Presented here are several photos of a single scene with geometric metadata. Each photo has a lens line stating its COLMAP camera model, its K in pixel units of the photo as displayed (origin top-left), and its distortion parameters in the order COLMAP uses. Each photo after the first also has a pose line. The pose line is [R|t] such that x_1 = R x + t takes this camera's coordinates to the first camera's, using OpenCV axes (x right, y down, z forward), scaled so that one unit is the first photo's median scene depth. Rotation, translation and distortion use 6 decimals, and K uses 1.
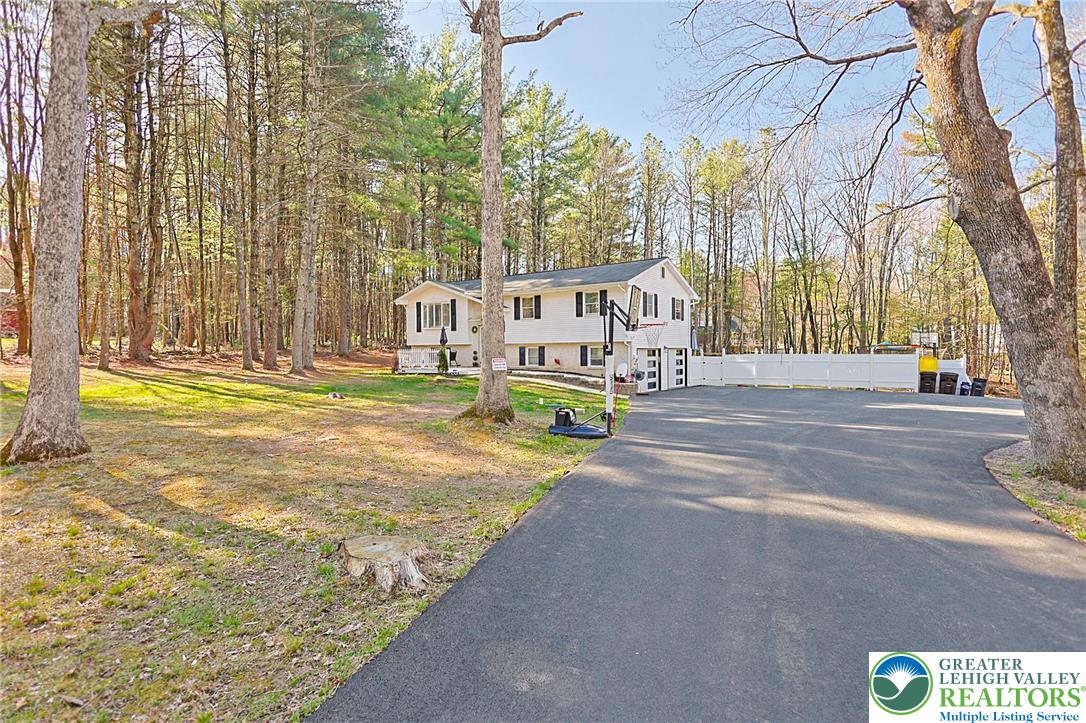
lens RADIAL K [[543.2, 0, 544.1], [0, 543.2, 359.9], [0, 0, 1]] dist [-0.001289, -0.002769]
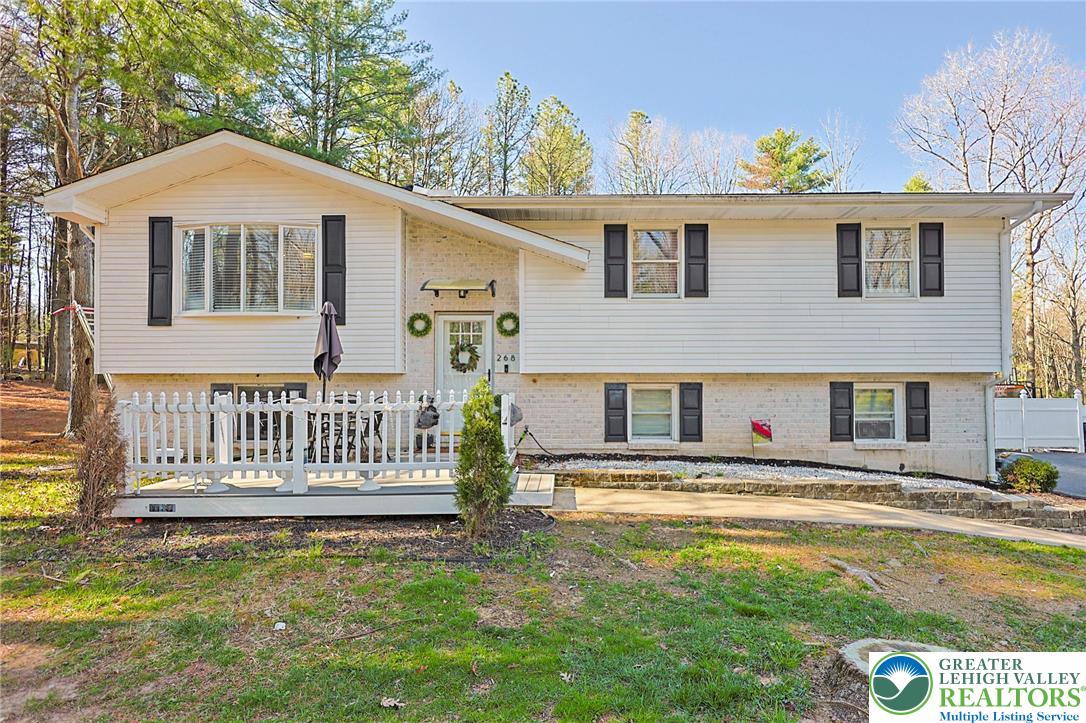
lens RADIAL K [[543.2, 0, 576.7], [0, 543.2, 379.9], [0, 0, 1]] dist [-0.001289, -0.002769]
pose [[0.827087, 0.021631, 0.561658, -0.230575], [0.002350, 0.999117, -0.041940, -0.012211], [-0.562070, 0.036007, 0.826306, 0.717805]]
